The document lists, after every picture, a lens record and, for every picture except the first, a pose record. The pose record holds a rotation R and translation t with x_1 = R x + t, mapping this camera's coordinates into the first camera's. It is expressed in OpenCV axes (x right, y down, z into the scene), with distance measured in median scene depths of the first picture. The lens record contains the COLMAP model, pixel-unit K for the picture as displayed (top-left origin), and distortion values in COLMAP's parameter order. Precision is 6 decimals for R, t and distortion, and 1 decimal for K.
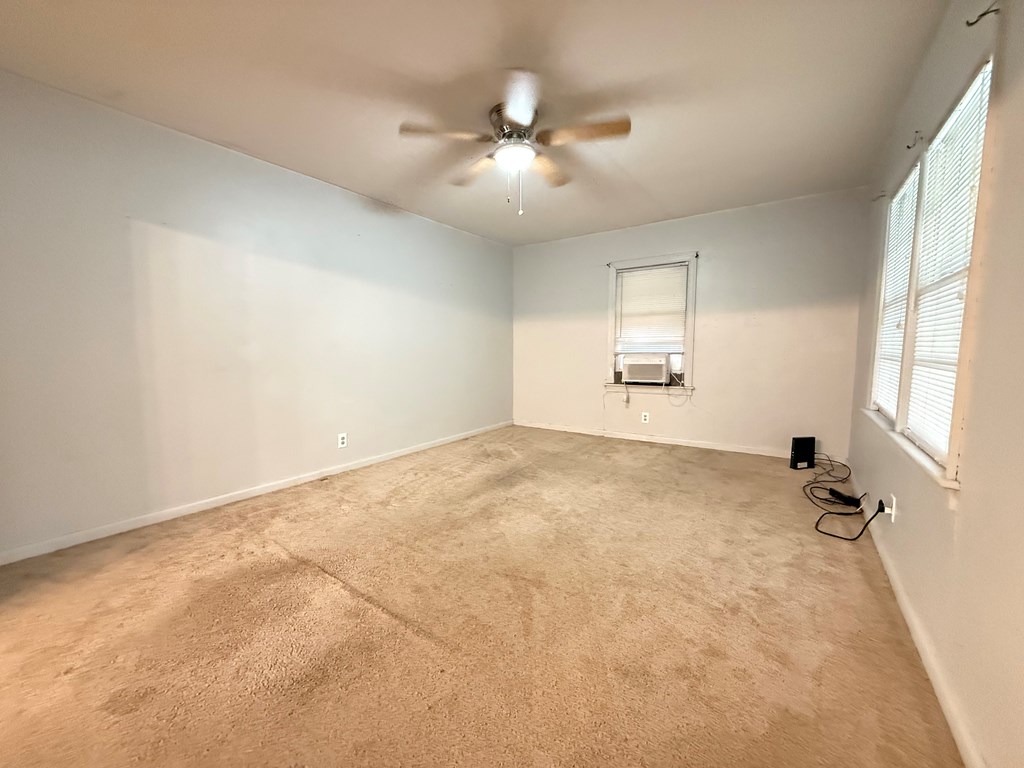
lens RADIAL K [[408.2, 0, 512.0], [0, 408.2, 384.0], [0, 0, 1]] dist [0.000177, -0.000336]
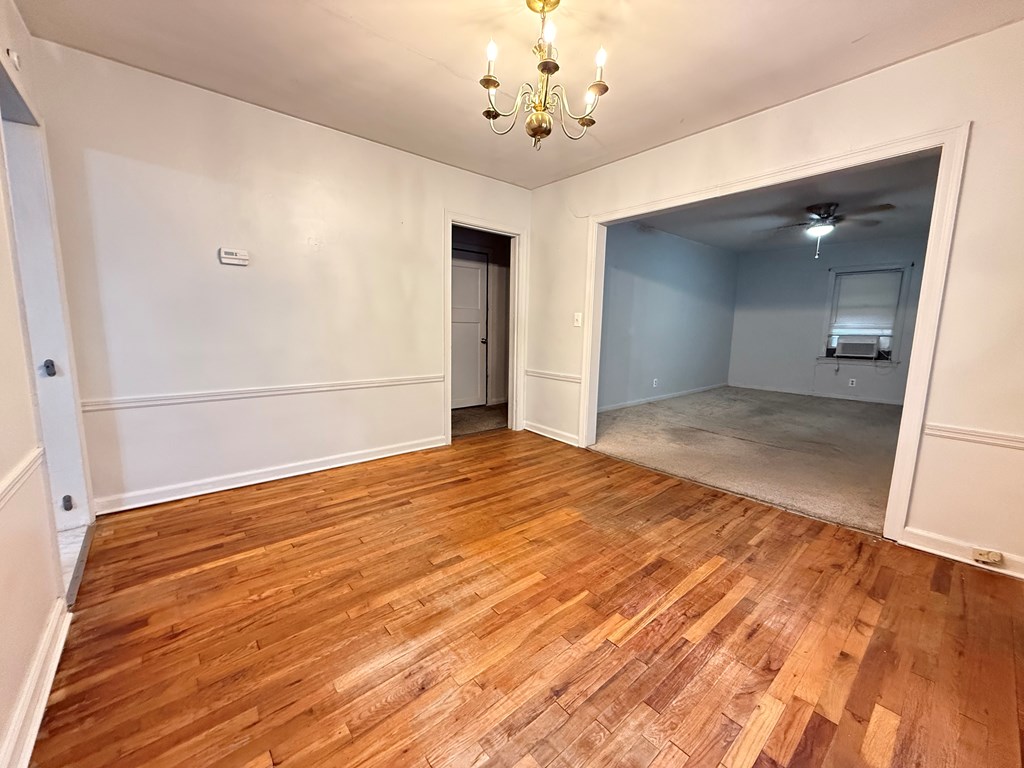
lens RADIAL K [[408.2, 0, 512.0], [0, 408.2, 384.0], [0, 0, 1]] dist [0.000177, -0.000336]
pose [[0.966801, 0.052284, -0.250125, -0.441605], [-0.038629, 0.997499, 0.059196, 0.050614], [0.252594, -0.047569, 0.966402, -0.621448]]
